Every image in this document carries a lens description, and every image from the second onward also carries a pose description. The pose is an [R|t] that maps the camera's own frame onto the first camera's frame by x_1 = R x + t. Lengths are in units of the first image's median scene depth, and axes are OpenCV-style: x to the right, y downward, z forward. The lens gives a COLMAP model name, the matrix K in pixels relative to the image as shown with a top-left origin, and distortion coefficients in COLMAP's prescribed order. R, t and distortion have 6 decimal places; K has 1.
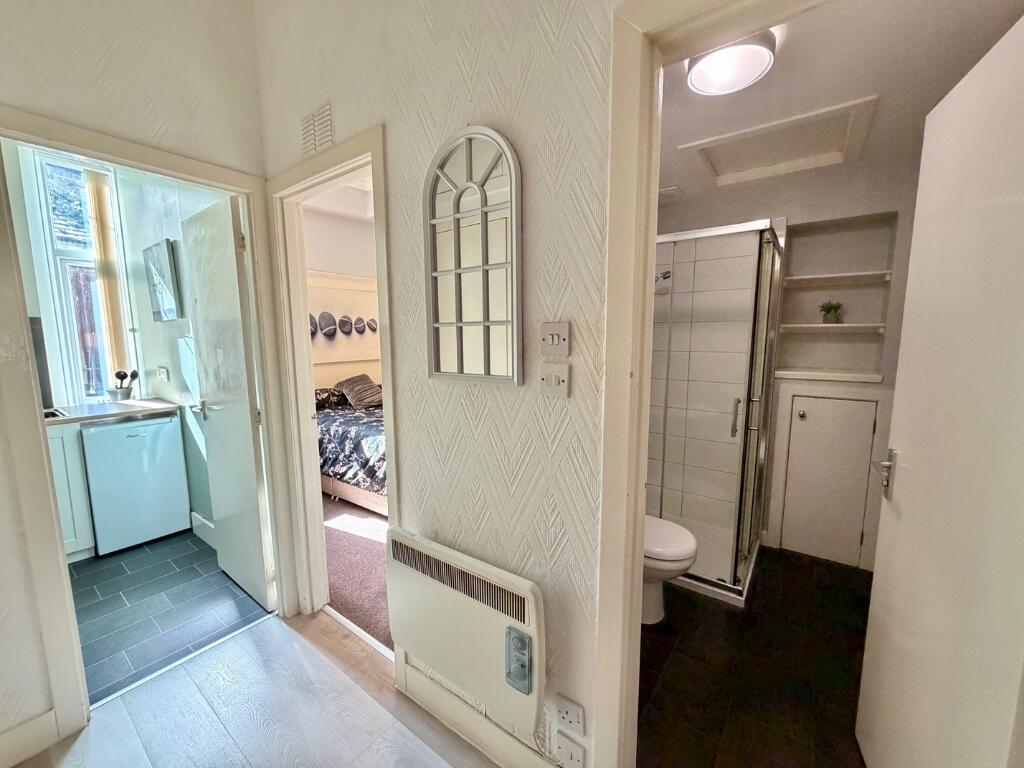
lens RADIAL K [[407.4, 0, 512.0], [0, 407.4, 384.0], [0, 0, 1]] dist [0.002830, 0.000256]
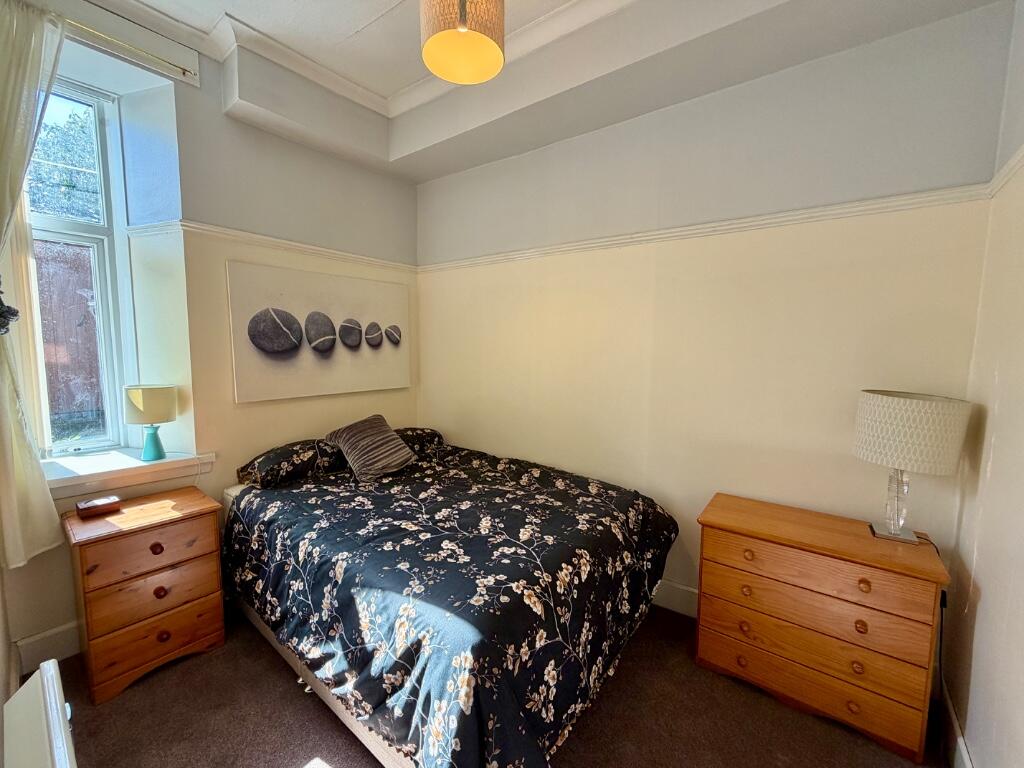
lens RADIAL K [[407.4, 0, 512.0], [0, 407.4, 384.0], [0, 0, 1]] dist [0.002830, 0.000256]
pose [[0.998401, 0.017834, -0.053649, -0.173879], [-0.019608, 0.999272, -0.032726, -0.072433], [0.053026, 0.033725, 0.998023, 0.535160]]
